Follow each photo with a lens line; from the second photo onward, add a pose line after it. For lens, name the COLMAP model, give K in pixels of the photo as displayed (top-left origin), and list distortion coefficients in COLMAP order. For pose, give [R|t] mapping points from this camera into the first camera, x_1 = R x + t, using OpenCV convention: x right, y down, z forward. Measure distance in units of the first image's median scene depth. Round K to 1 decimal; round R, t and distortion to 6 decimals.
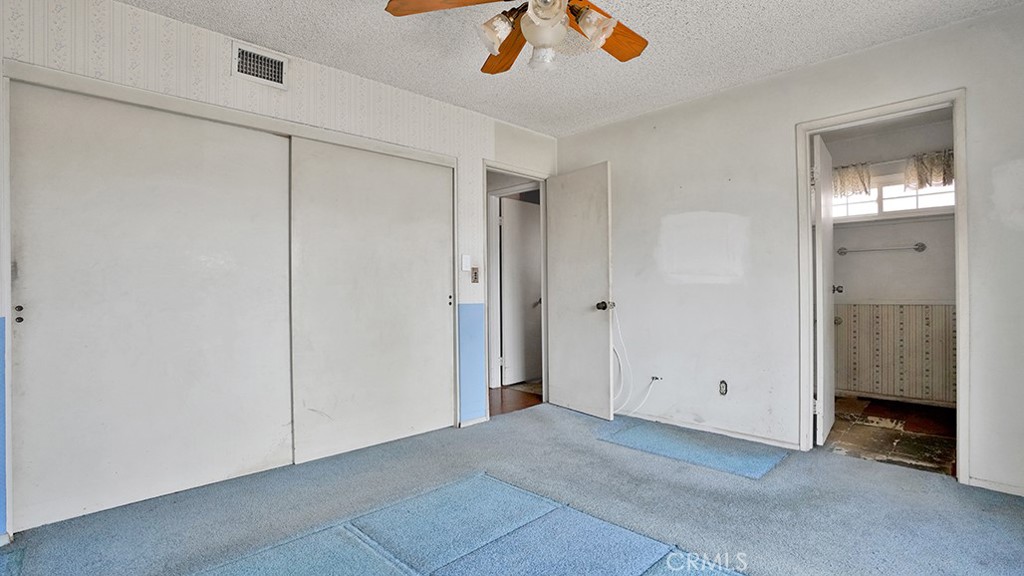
lens RADIAL K [[481.7, 0, 512.2], [0, 481.7, 280.3], [0, 0, 1]] dist [-0.066678, 0.026593]
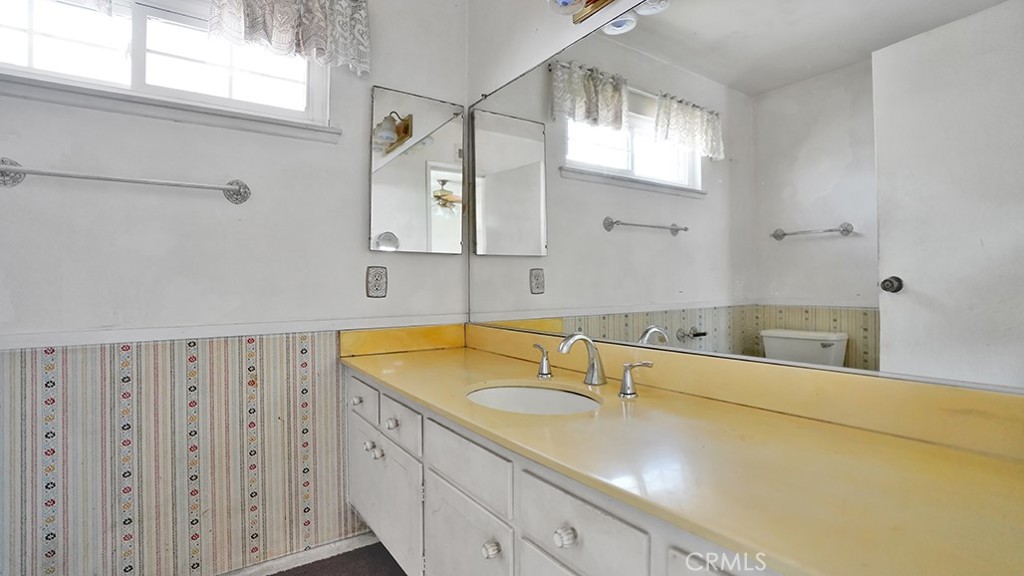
lens RADIAL K [[471.9, 0, 512.0], [0, 471.9, 288.0], [0, 0, 1]] dist [-0.062982, 0.023917]
pose [[0.184061, 0.002247, 0.982912, 0.577652], [-0.009892, 0.999951, -0.000433, 0.010137], [-0.982865, -0.009643, 0.184074, 0.754687]]
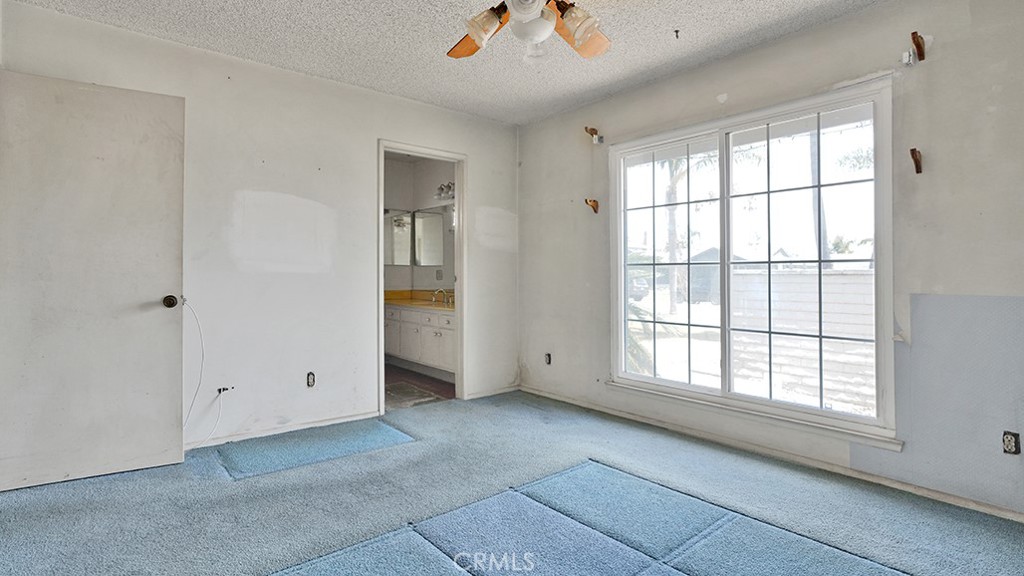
lens RADIAL K [[495.3, 0, 509.9], [0, 495.3, 271.7], [0, 0, 1]] dist [-0.053300, 0.029091]
pose [[0.086460, 0.017116, 0.996108, -0.469671], [-0.019684, 0.999687, -0.015469, 0.010776], [-0.996061, -0.018270, 0.086770, 0.450241]]
